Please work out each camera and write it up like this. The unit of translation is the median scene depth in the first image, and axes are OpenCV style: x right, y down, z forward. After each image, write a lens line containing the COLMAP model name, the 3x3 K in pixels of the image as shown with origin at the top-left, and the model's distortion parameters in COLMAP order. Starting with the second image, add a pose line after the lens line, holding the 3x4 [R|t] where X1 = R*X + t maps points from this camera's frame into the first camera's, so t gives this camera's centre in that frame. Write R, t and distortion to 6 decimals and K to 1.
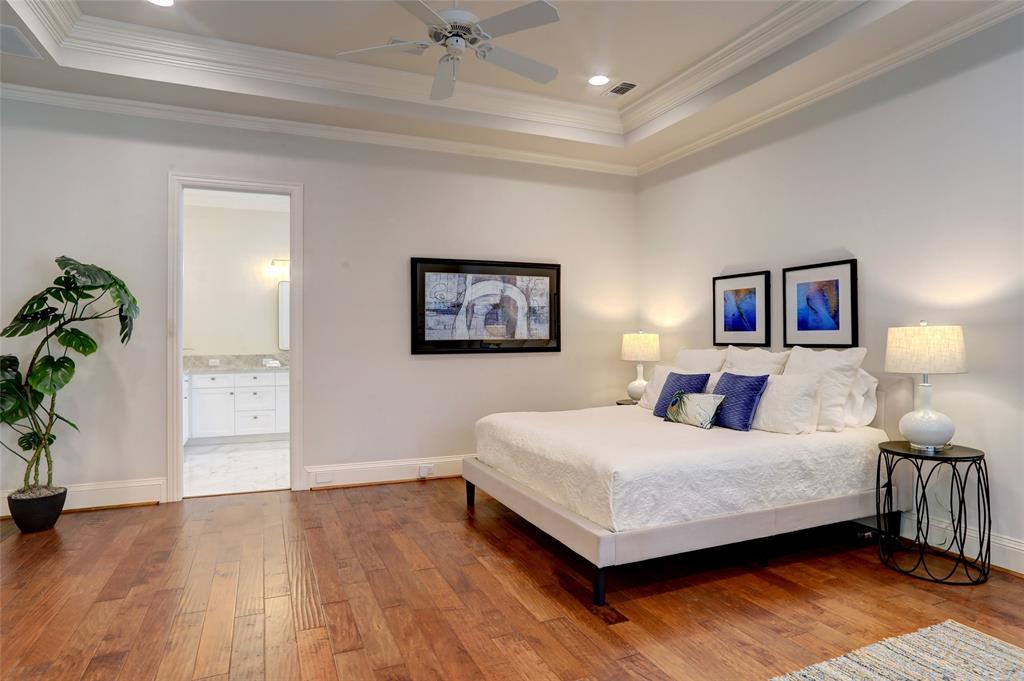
lens RADIAL K [[589.5, 0, 508.6], [0, 589.5, 339.1], [0, 0, 1]] dist [-0.004636, 0.001440]
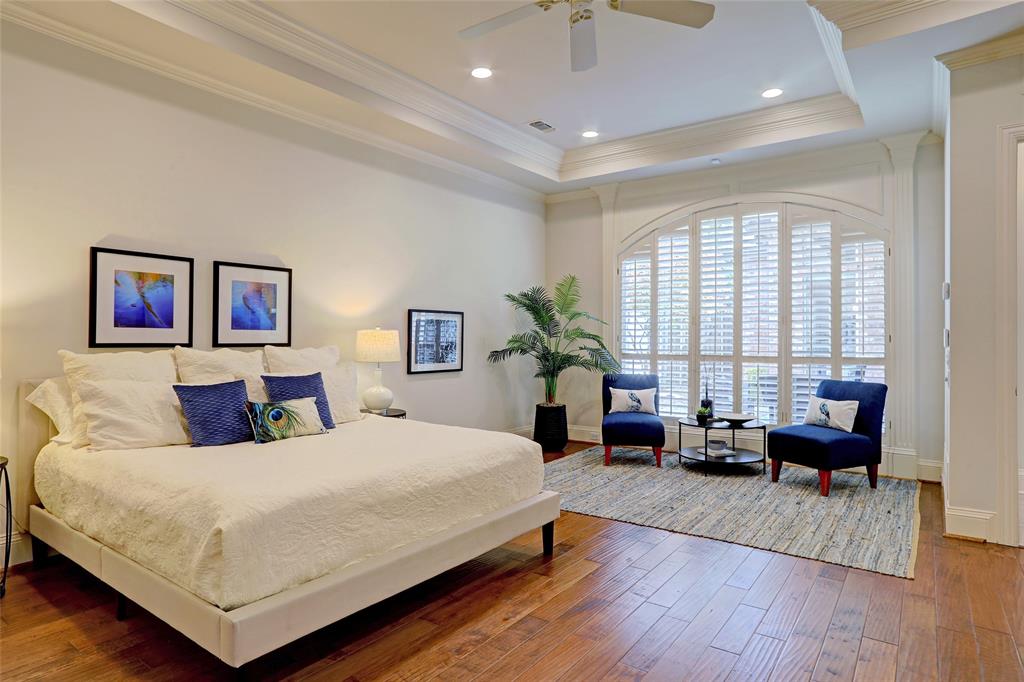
lens RADIAL K [[589.5, 0, 506.9], [0, 589.5, 339.0], [0, 0, 1]] dist [-0.004636, 0.001440]
pose [[-0.503289, 0.000738, 0.864118, -0.570196], [-0.000529, 0.999999, -0.001162, 0.002033], [-0.864118, -0.001042, -0.503288, 1.114517]]
